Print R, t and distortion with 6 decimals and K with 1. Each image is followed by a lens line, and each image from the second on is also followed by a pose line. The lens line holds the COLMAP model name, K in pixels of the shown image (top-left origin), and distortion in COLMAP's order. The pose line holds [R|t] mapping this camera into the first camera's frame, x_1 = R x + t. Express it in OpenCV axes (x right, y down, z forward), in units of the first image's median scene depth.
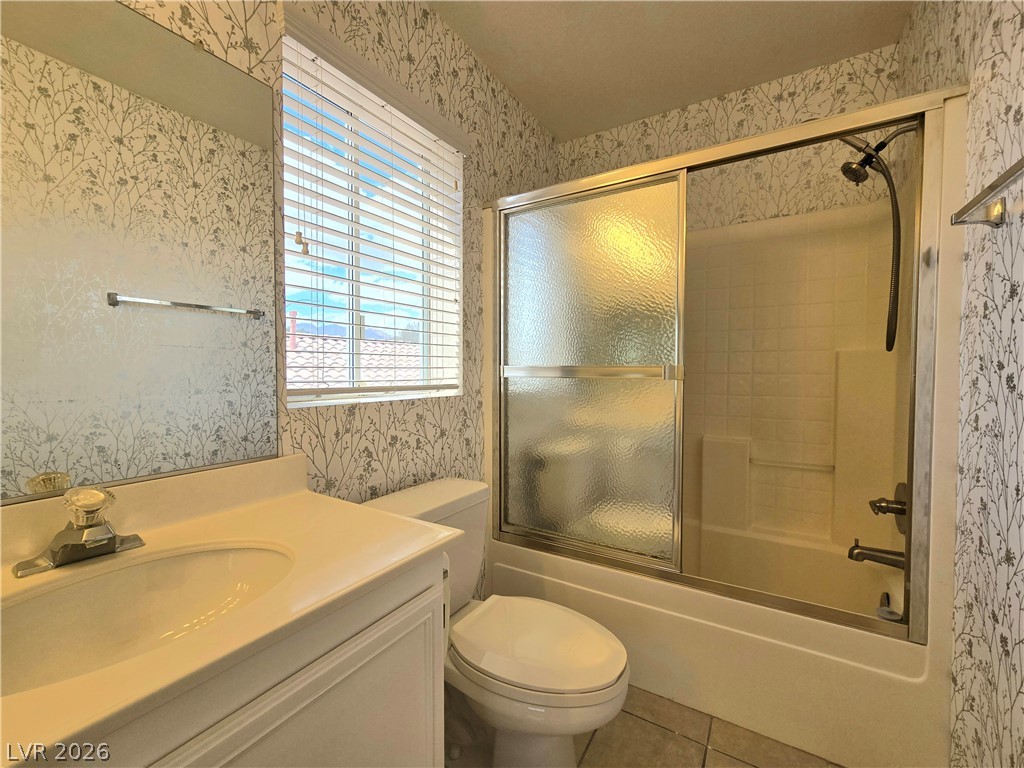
lens RADIAL K [[422.3, 0, 518.0], [0, 422.3, 380.0], [0, 0, 1]] dist [0.001379, -0.000060]
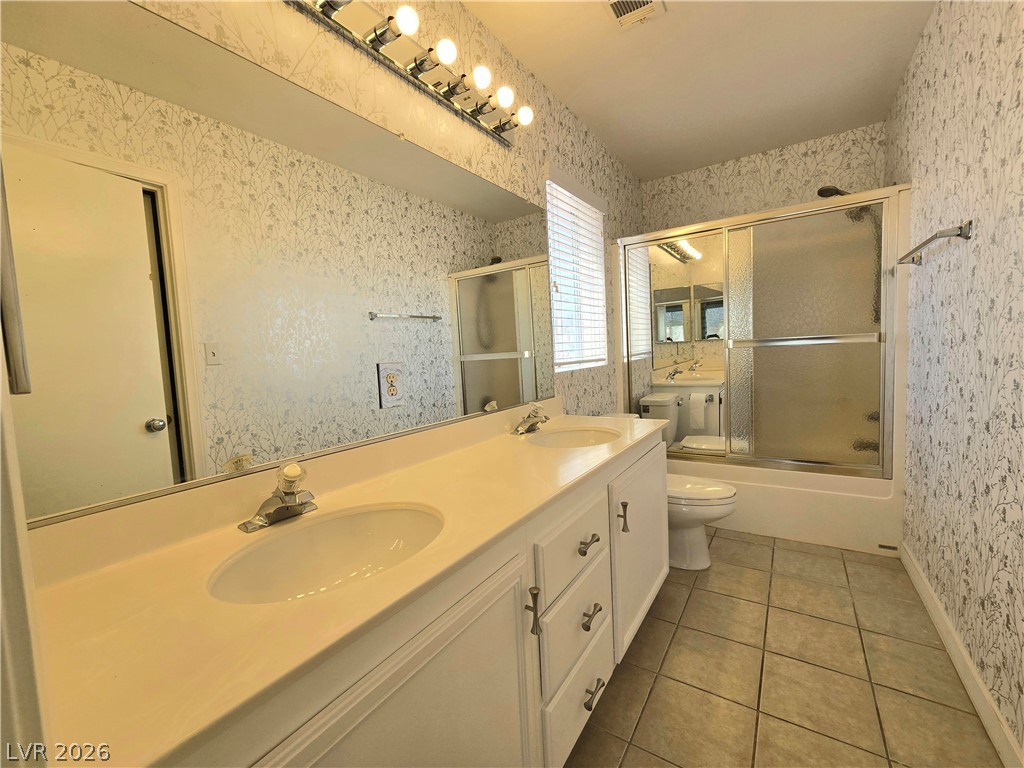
lens RADIAL K [[422.2, 0, 519.0], [0, 422.2, 381.5], [0, 0, 1]] dist [-0.000206, 0.000188]
pose [[0.998036, -0.049820, -0.037968, -0.416622], [0.051683, 0.997423, 0.049765, 0.001169], [0.035391, -0.051630, 0.998039, -0.627144]]
